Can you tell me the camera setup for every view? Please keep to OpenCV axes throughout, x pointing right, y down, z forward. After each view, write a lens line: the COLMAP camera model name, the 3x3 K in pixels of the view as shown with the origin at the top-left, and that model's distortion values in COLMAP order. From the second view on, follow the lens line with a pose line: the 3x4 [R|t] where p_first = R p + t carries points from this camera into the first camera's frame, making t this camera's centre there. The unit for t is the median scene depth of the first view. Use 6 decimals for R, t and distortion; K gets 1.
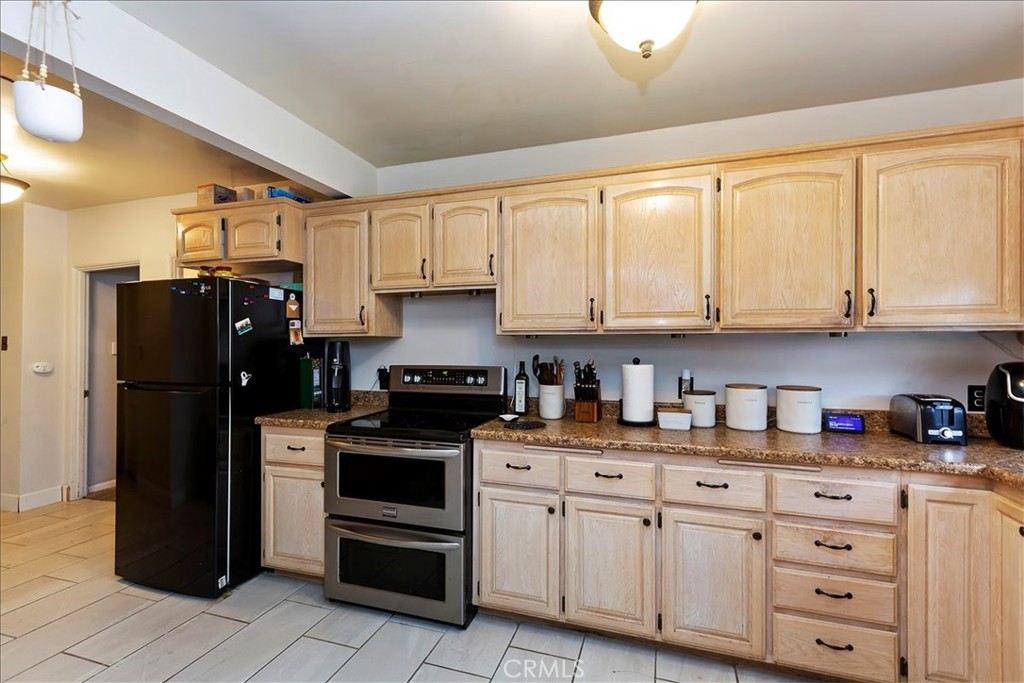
lens RADIAL K [[456.5, 0, 513.3], [0, 456.5, 343.3], [0, 0, 1]] dist [0.011252, -0.000500]
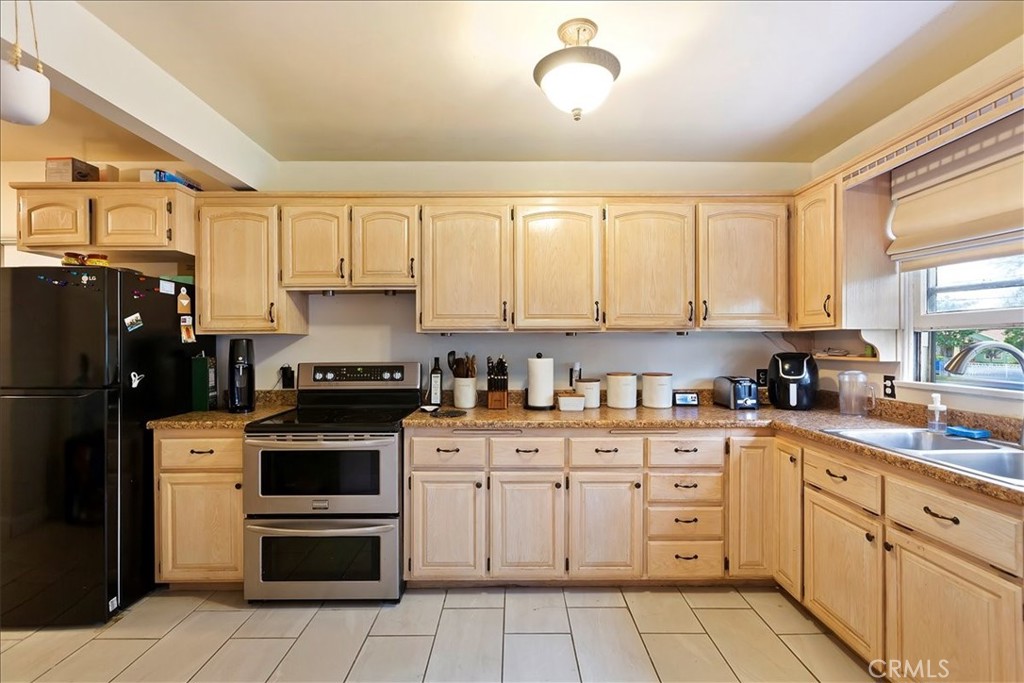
lens RADIAL K [[452.2, 0, 513.0], [0, 452.2, 342.9], [0, 0, 1]] dist [-0.000663, -0.000239]
pose [[0.949228, -0.002275, 0.314580, -0.172944], [0.002108, 0.999997, 0.000870, 0.005356], [-0.314581, -0.000163, 0.949230, -0.097382]]
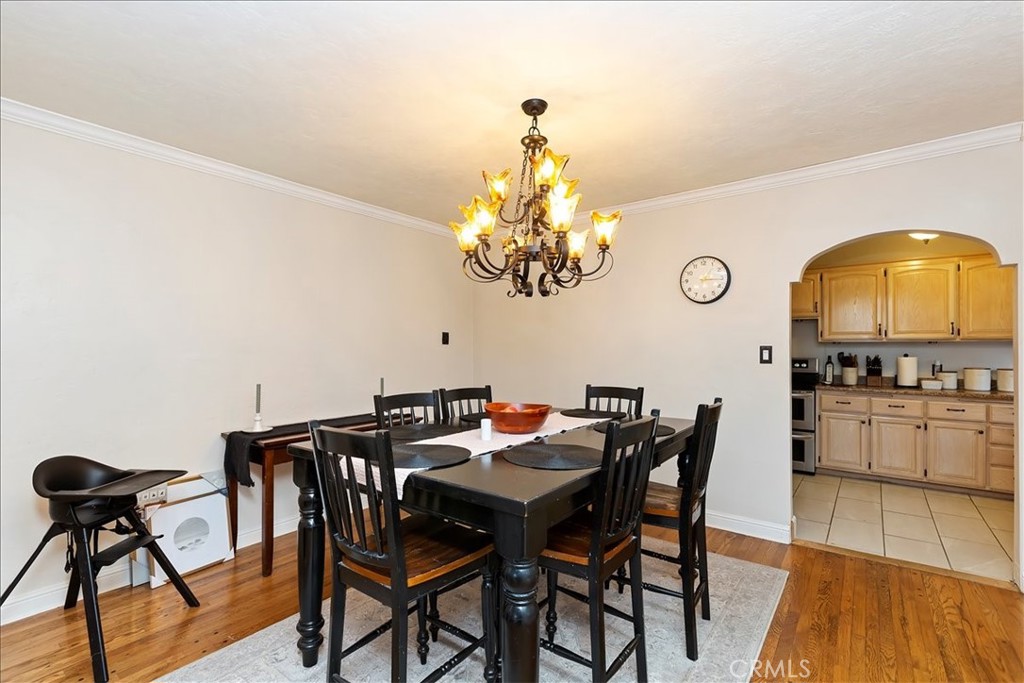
lens RADIAL K [[467.6, 0, 507.2], [0, 467.6, 343.2], [0, 0, 1]] dist [-0.000498, -0.000720]
pose [[0.940275, -0.000701, -0.340416, -0.685357], [-0.001372, 0.999982, -0.005847, 0.001044], [0.340414, 0.005965, 0.940257, -1.527306]]
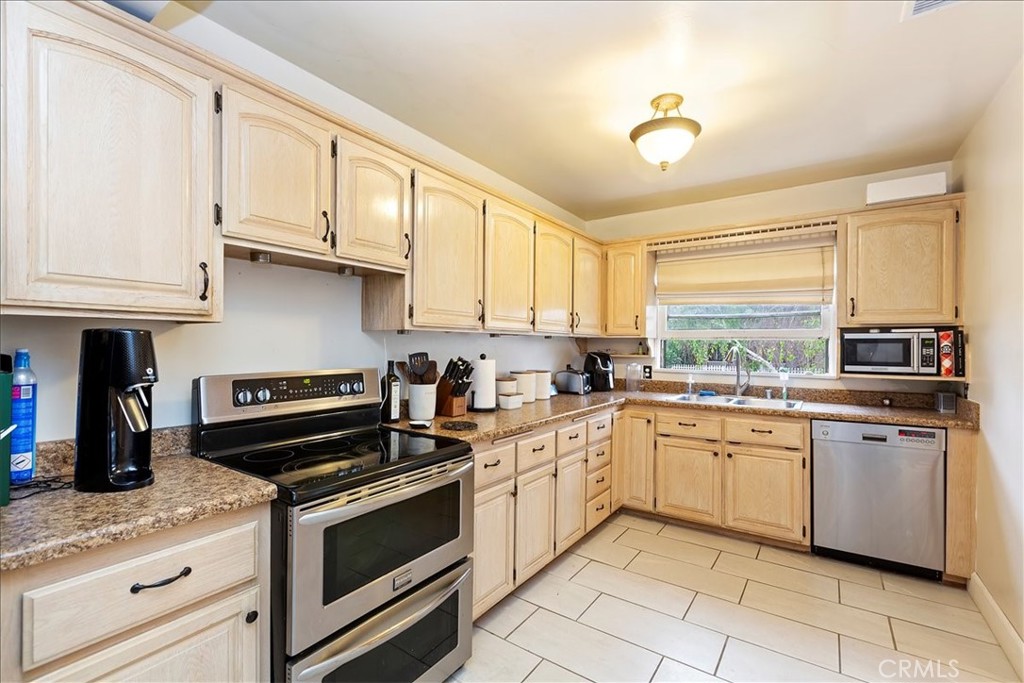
lens RADIAL K [[452.2, 0, 513.0], [0, 452.2, 342.9], [0, 0, 1]] dist [-0.000663, -0.000239]
pose [[0.289813, 0.007273, 0.957056, -0.858318], [-0.010676, 0.999933, -0.004366, 0.008535], [-0.957024, -0.008952, 0.289871, 0.624155]]
